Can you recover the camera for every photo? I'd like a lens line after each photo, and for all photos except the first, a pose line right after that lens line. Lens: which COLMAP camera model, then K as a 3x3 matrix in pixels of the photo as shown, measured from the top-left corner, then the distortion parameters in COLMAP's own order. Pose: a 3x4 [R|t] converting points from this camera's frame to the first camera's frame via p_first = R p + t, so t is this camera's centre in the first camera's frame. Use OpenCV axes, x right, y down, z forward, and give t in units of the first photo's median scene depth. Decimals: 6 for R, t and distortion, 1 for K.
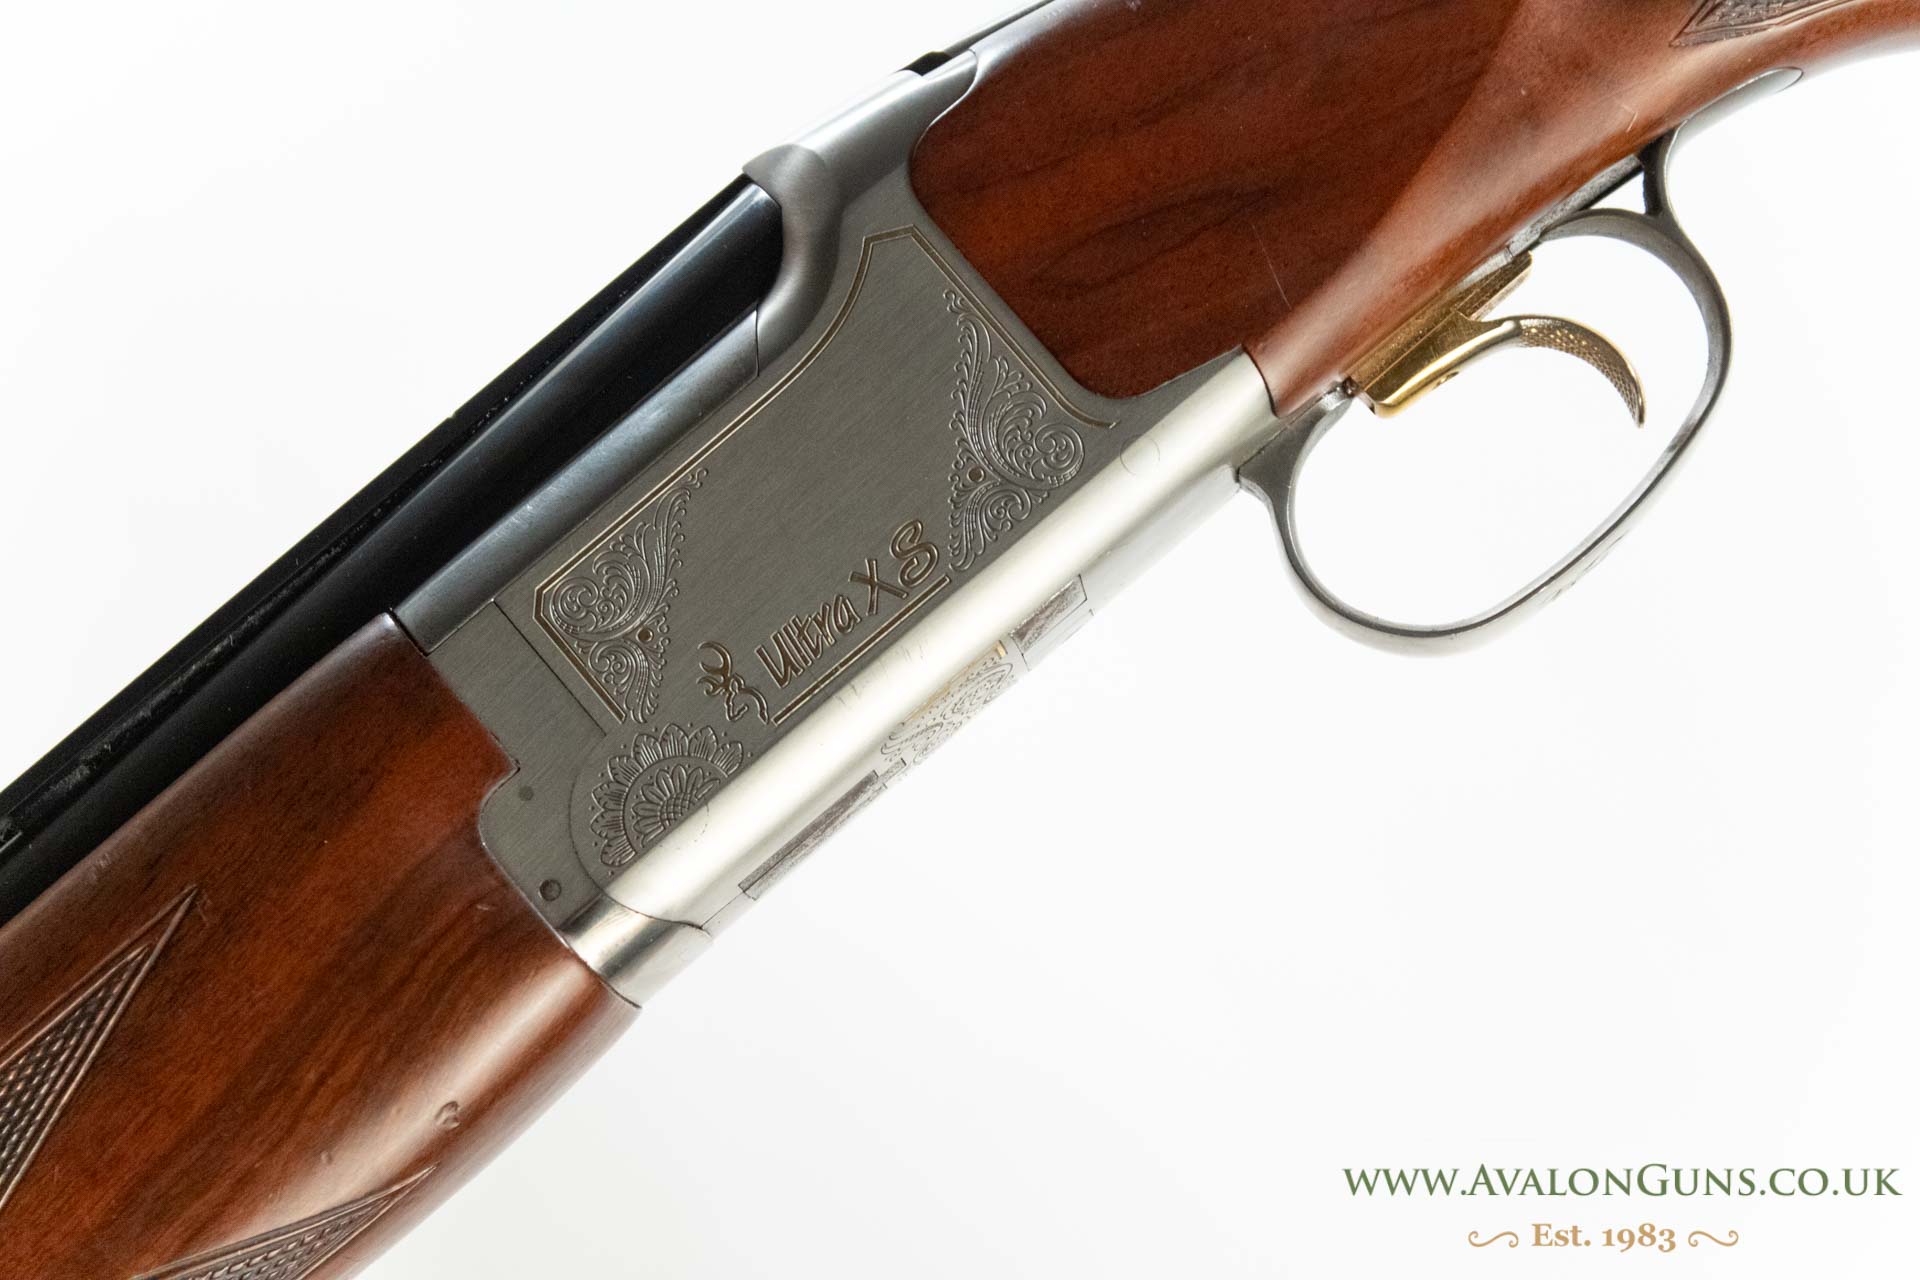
lens RADIAL K [[4889.6, 0, 960.4], [0, 4889.6, 639.2], [0, 0, 1]] dist [0.165624, 0.000000]
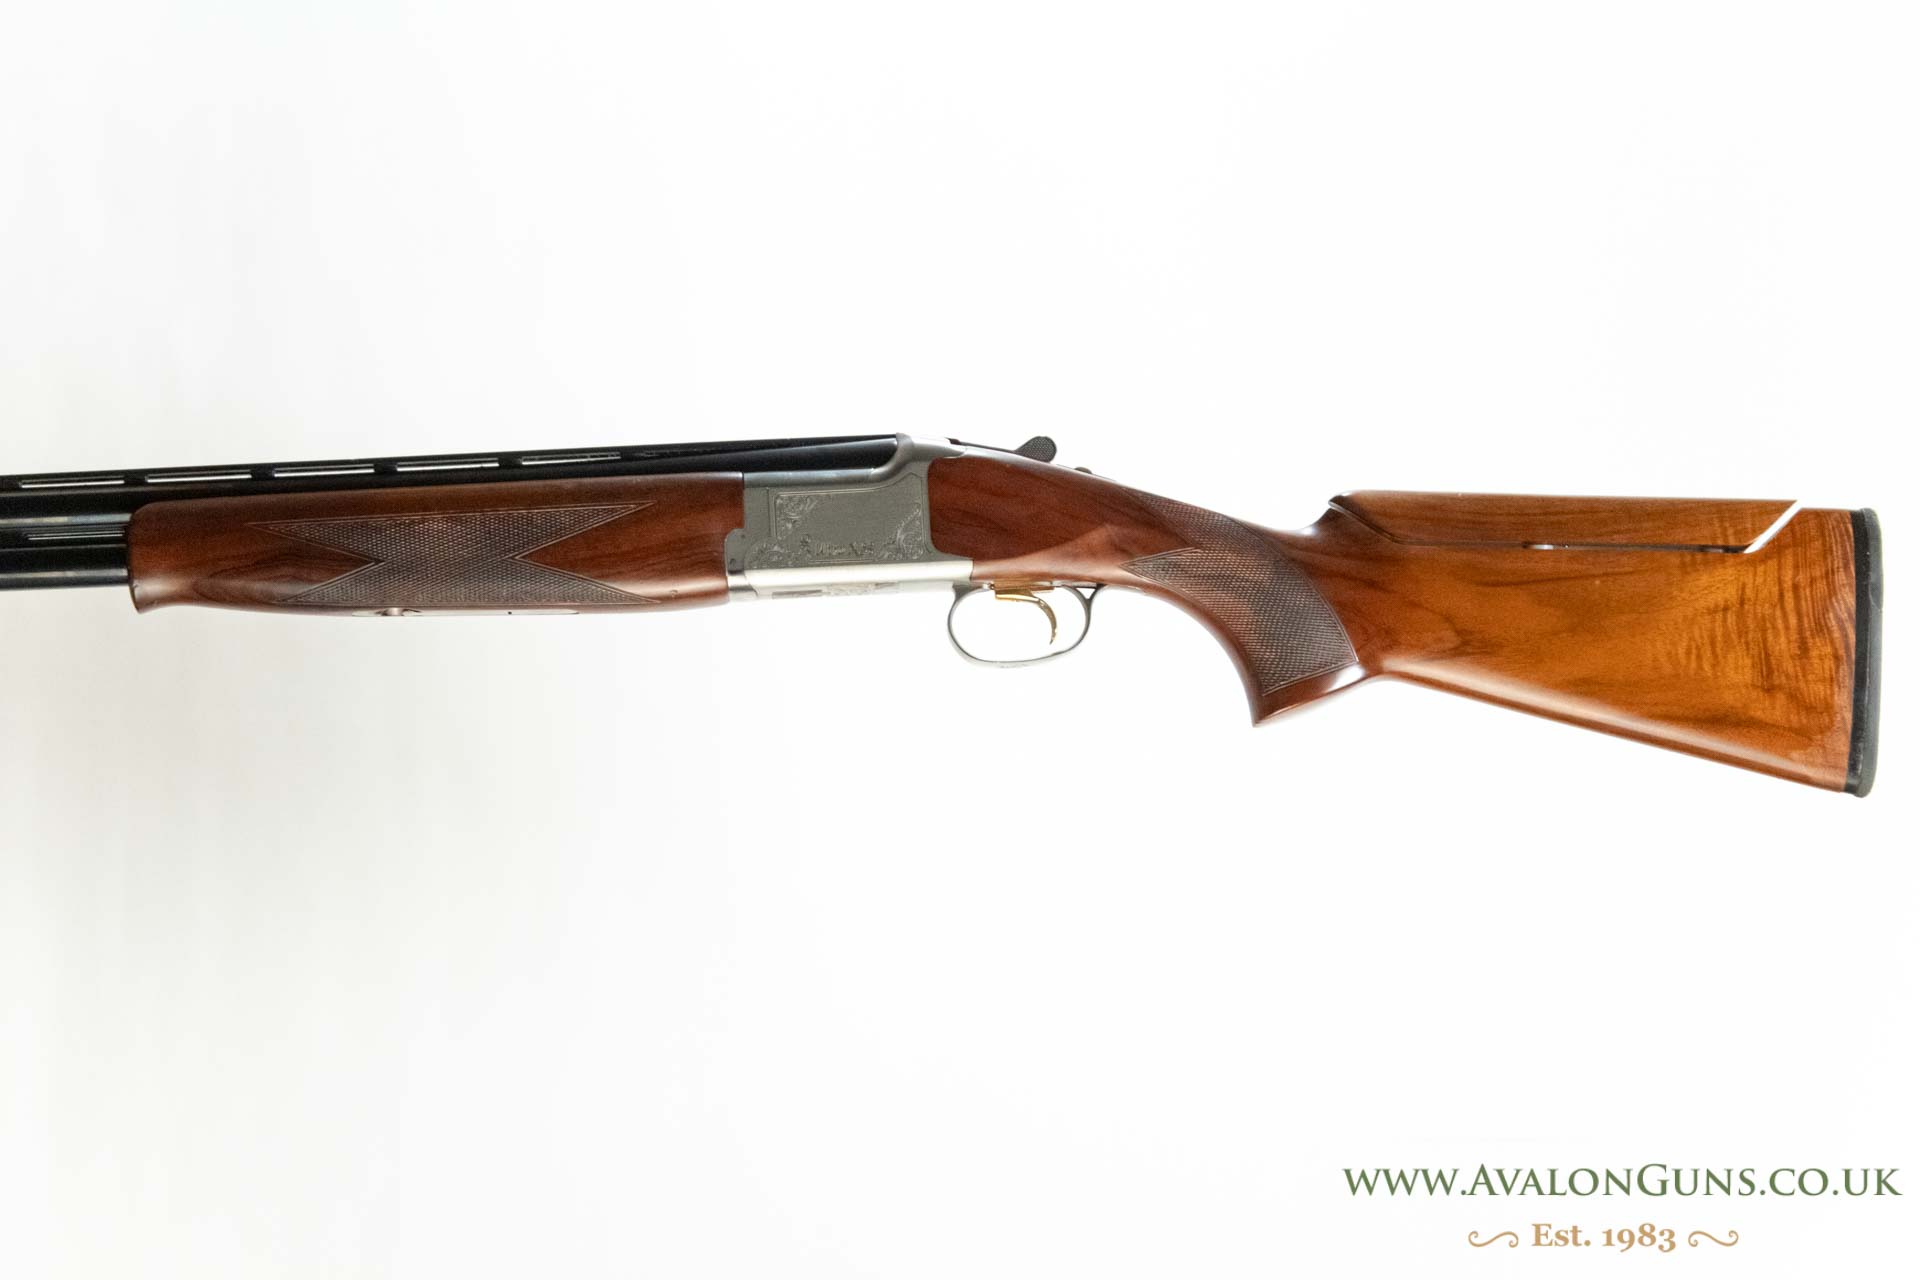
lens RADIAL K [[4889.6, 0, 960.3], [0, 4889.6, 639.4], [0, 0, 1]] dist [0.165624, 0.000000]
pose [[0.792480, 0.609605, 0.018905, 0.017331], [-0.609380, 0.792703, -0.016641, 0.053976], [-0.025131, 0.001667, 0.999683, -2.624027]]
